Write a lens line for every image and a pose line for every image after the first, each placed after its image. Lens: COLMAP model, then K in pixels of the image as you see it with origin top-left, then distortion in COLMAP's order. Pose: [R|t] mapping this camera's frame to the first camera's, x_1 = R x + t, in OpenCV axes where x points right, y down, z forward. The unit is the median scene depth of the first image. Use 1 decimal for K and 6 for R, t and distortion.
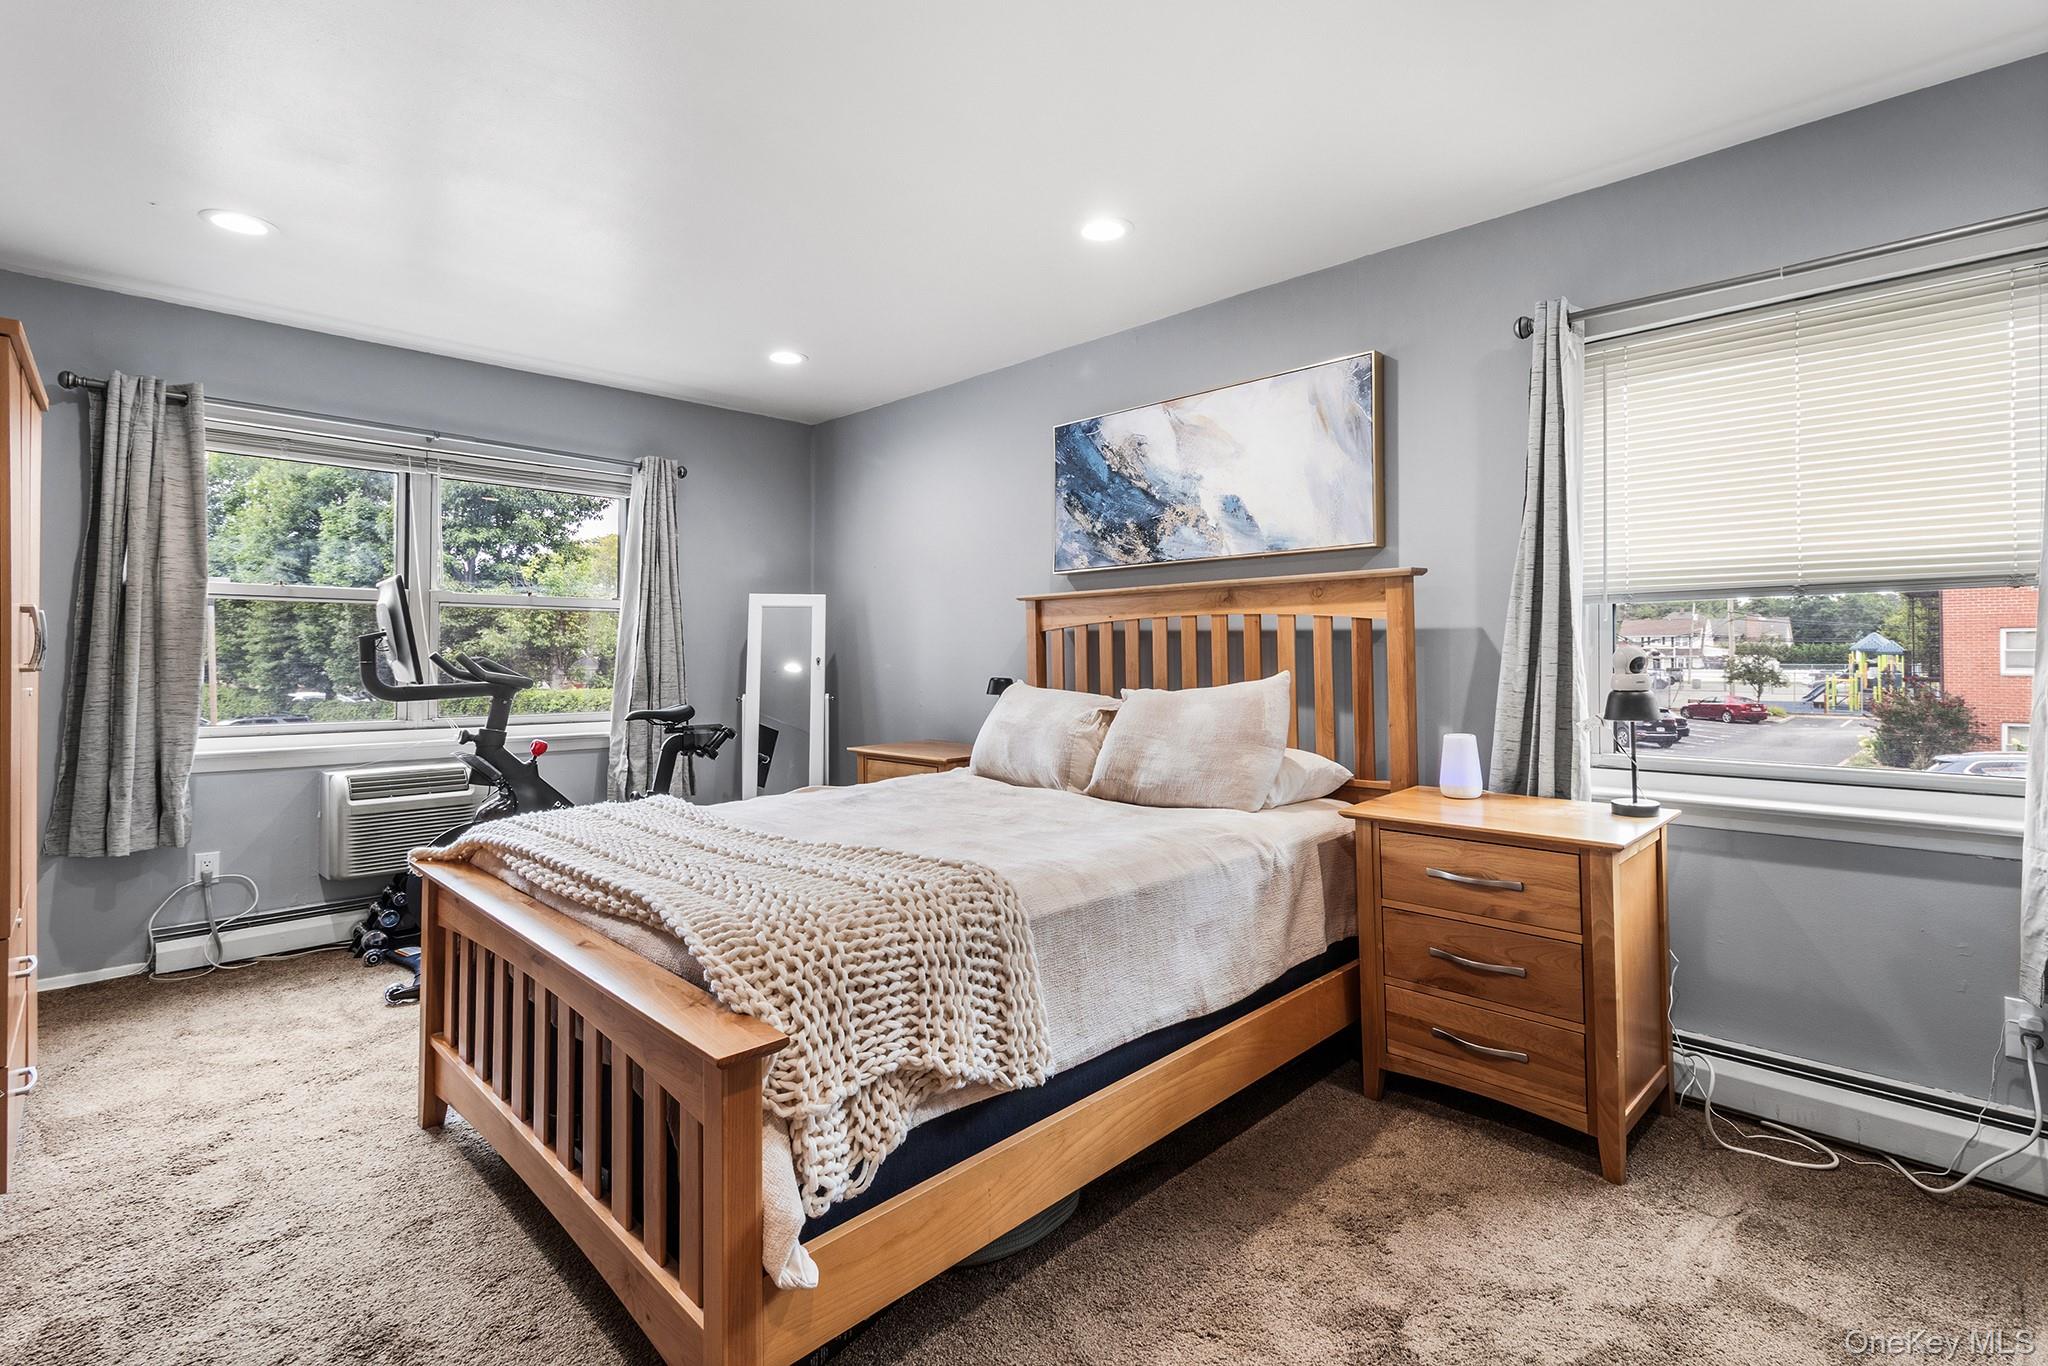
lens RADIAL K [[943.2, 0, 1034.0], [0, 943.2, 642.1], [0, 0, 1]] dist [0.002731, 0.000437]
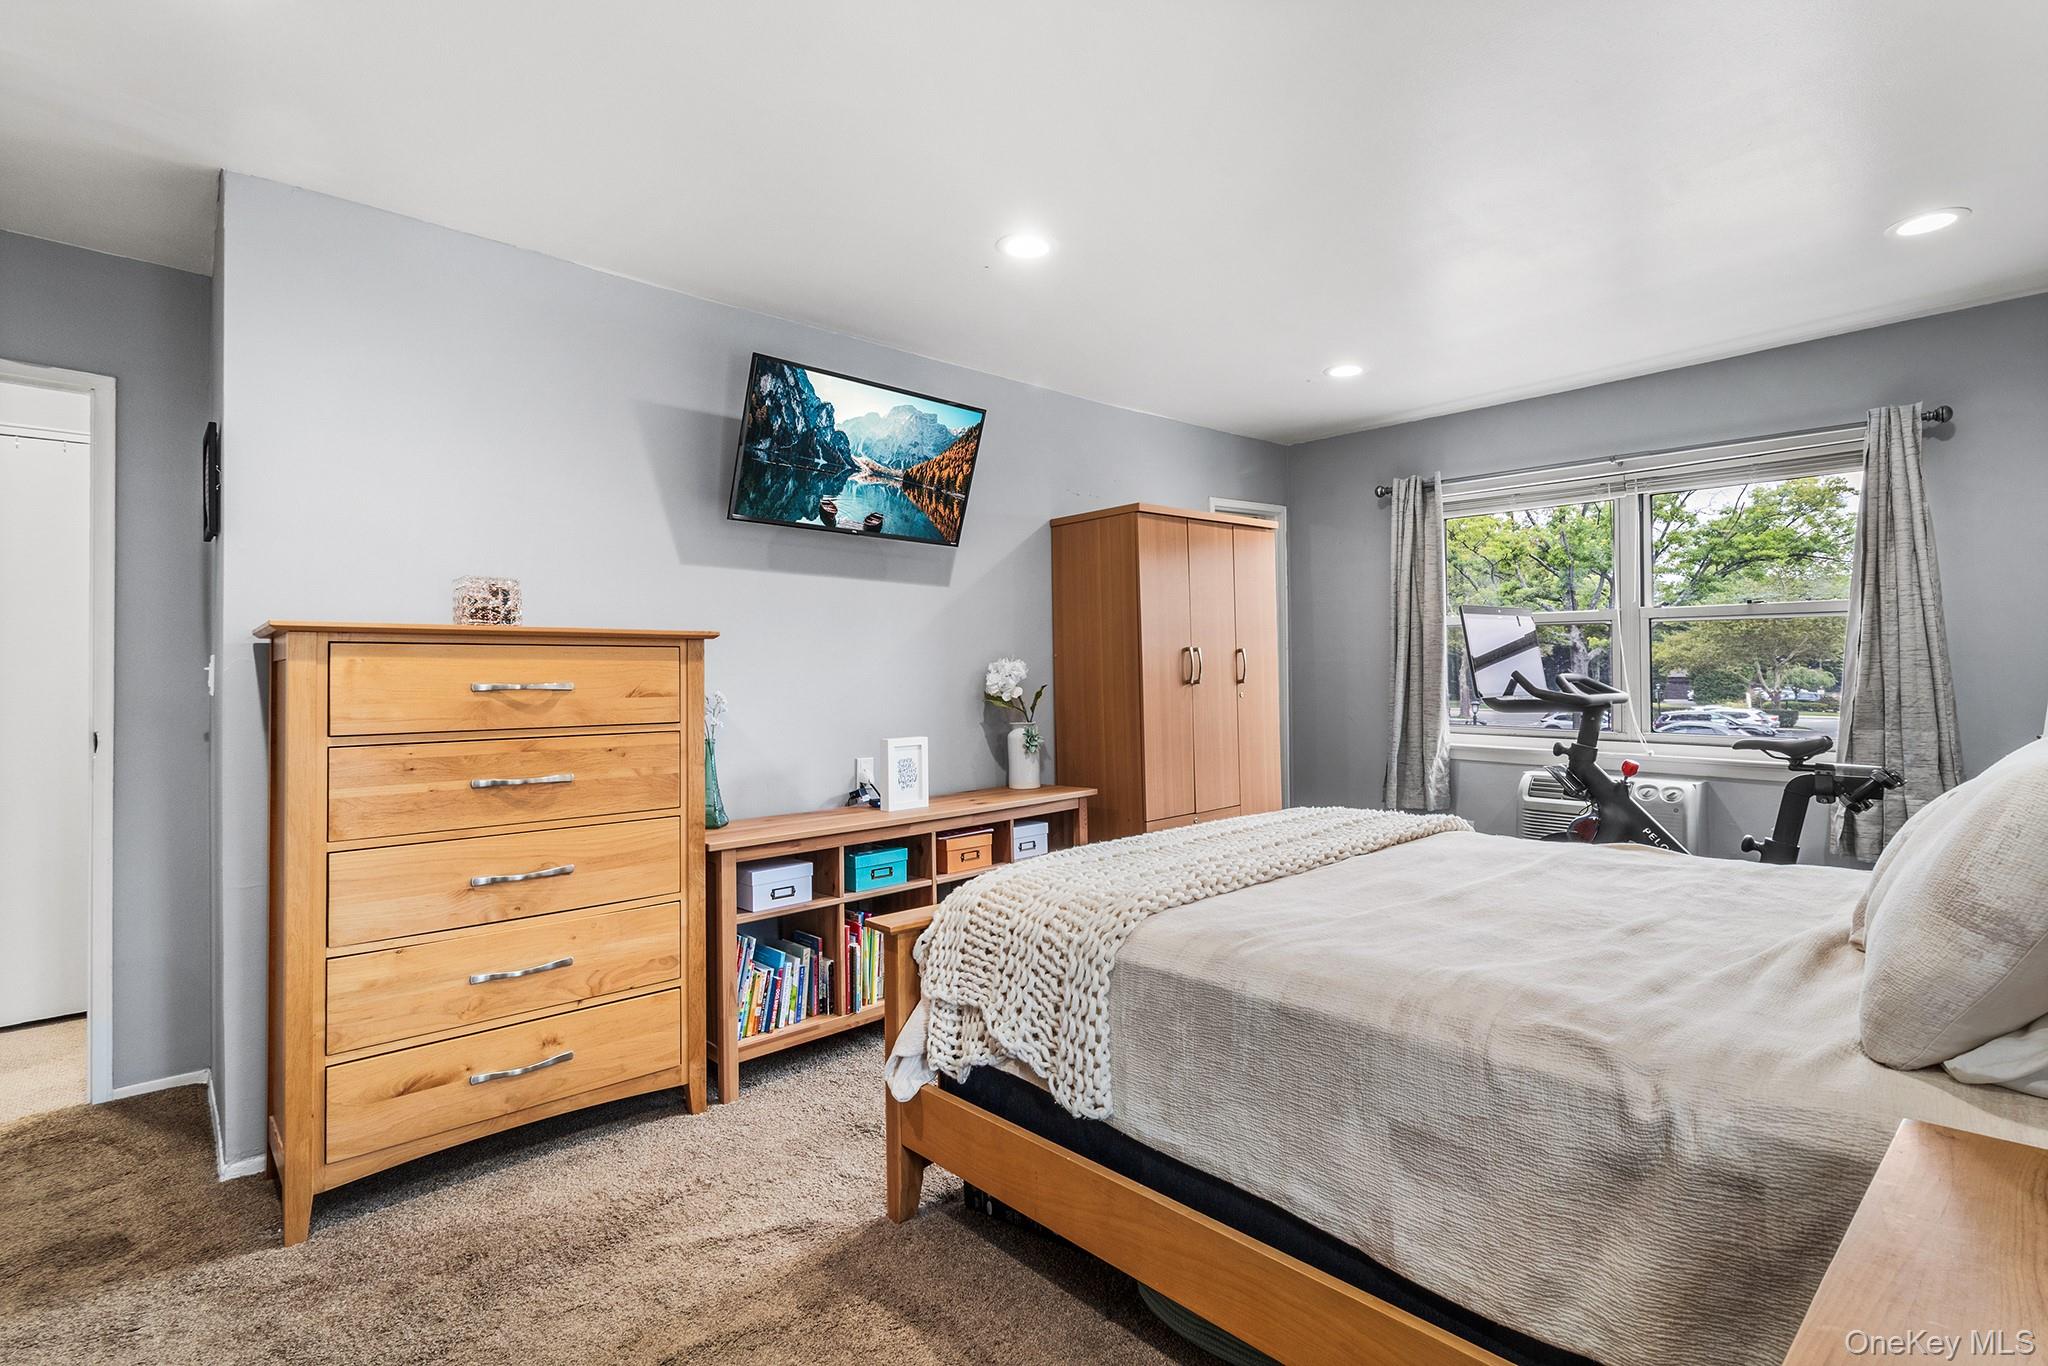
lens RADIAL K [[943.2, 0, 1091.1], [0, 943.2, 673.0], [0, 0, 1]] dist [0.002731, 0.000437]
pose [[0.011647, 0.002108, -0.999930, 0.453094], [0.021238, 0.999772, 0.002355, 0.001006], [0.999707, -0.021264, 0.011599, 0.461112]]
